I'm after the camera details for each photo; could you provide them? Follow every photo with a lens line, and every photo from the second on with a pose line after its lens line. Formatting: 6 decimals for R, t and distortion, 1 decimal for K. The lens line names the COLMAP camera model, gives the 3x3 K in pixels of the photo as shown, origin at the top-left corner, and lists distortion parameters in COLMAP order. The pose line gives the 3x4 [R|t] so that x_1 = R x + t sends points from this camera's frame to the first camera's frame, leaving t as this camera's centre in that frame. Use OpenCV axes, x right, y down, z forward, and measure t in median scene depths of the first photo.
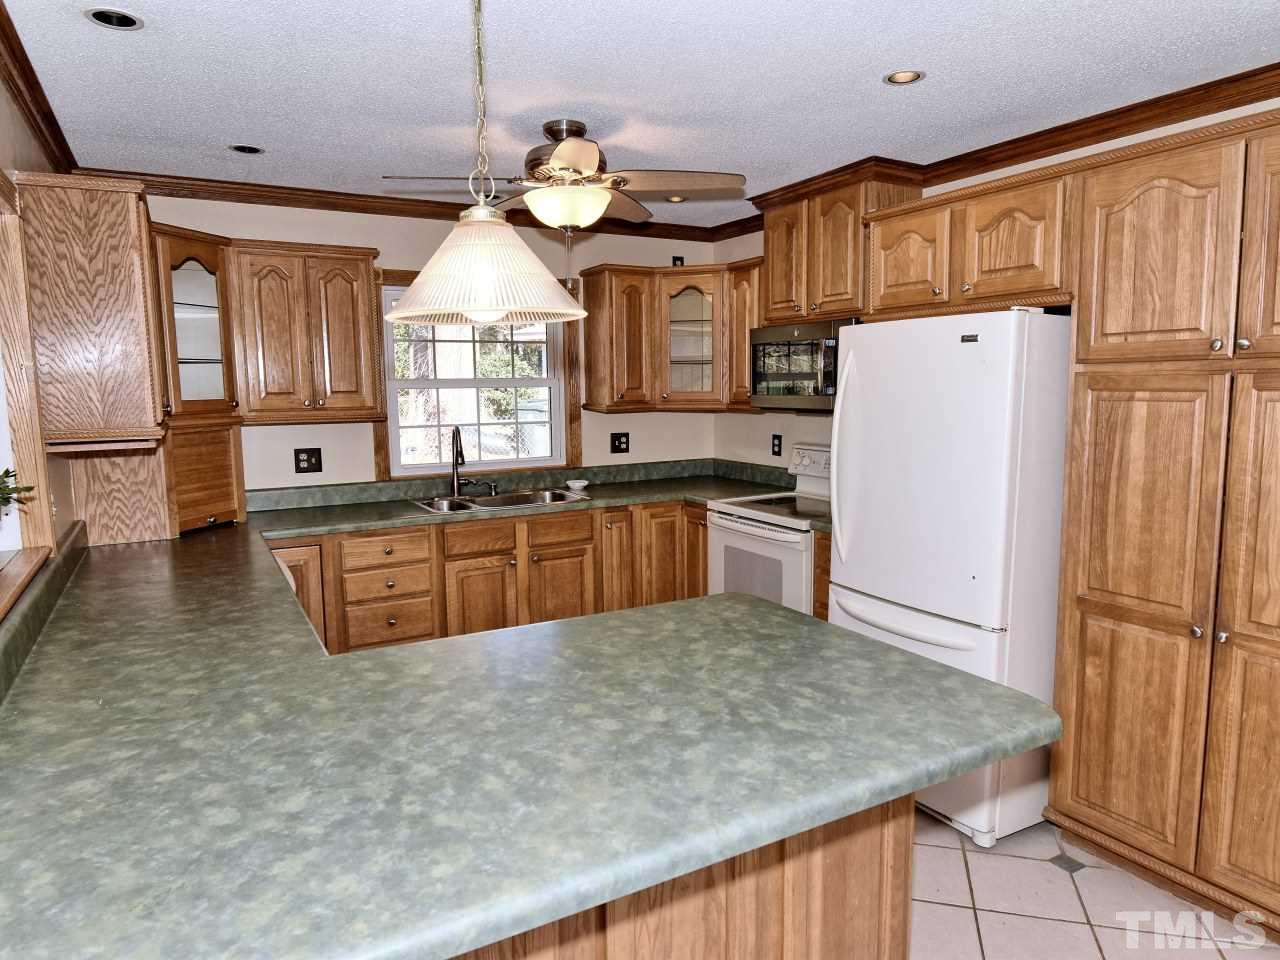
lens RADIAL K [[813.4, 0, 641.0], [0, 813.4, 497.9], [0, 0, 1]] dist [-0.003840, -0.001273]
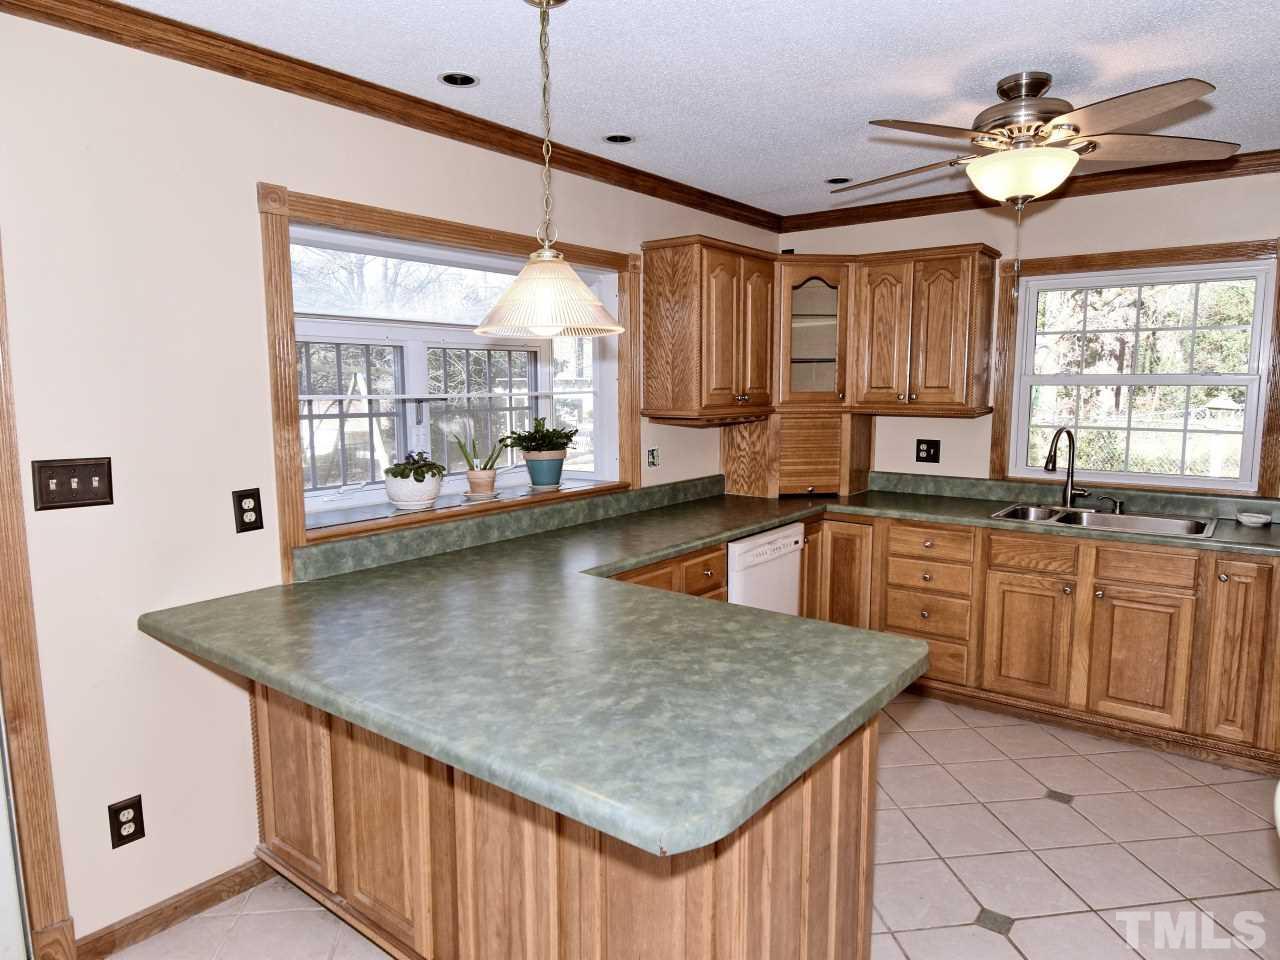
lens RADIAL K [[816.2, 0, 640.0], [0, 816.2, 480.0], [0, 0, 1]] dist [-0.009750, -0.001246]
pose [[0.389939, 0.120866, -0.912874, 0.540525], [-0.131986, 0.988448, 0.074493, -0.049049], [0.911332, 0.091439, 0.401388, 0.299472]]
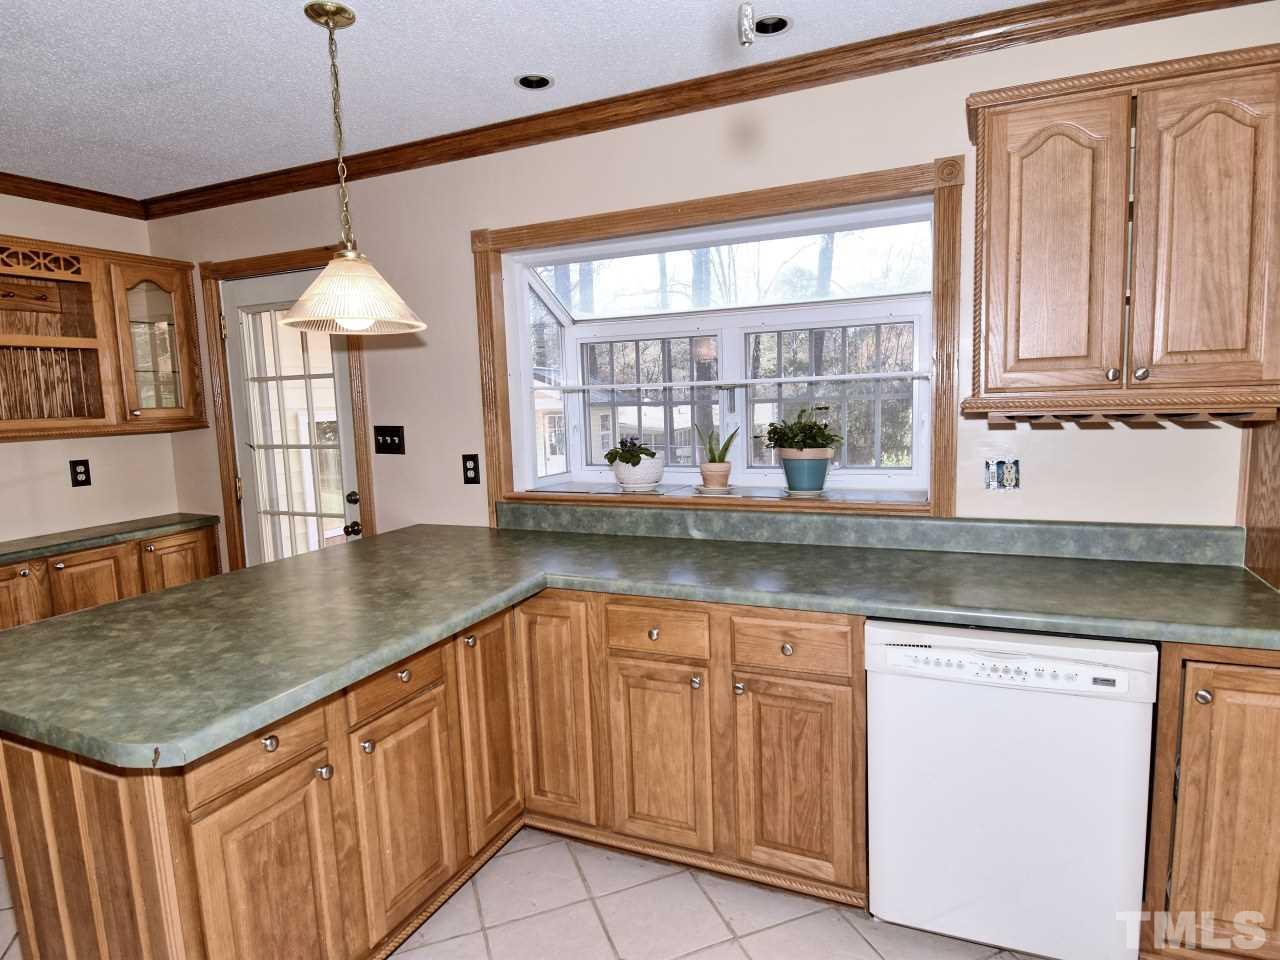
lens RADIAL K [[757.1, 0, 680.0], [0, 757.1, 477.7], [0, 0, 1]] dist [-0.007826, -0.002250]
pose [[-0.801144, 0.117420, -0.586839, 0.083452], [-0.036539, 0.969138, 0.243796, -0.155606], [0.597355, 0.216759, -0.772129, 1.189885]]
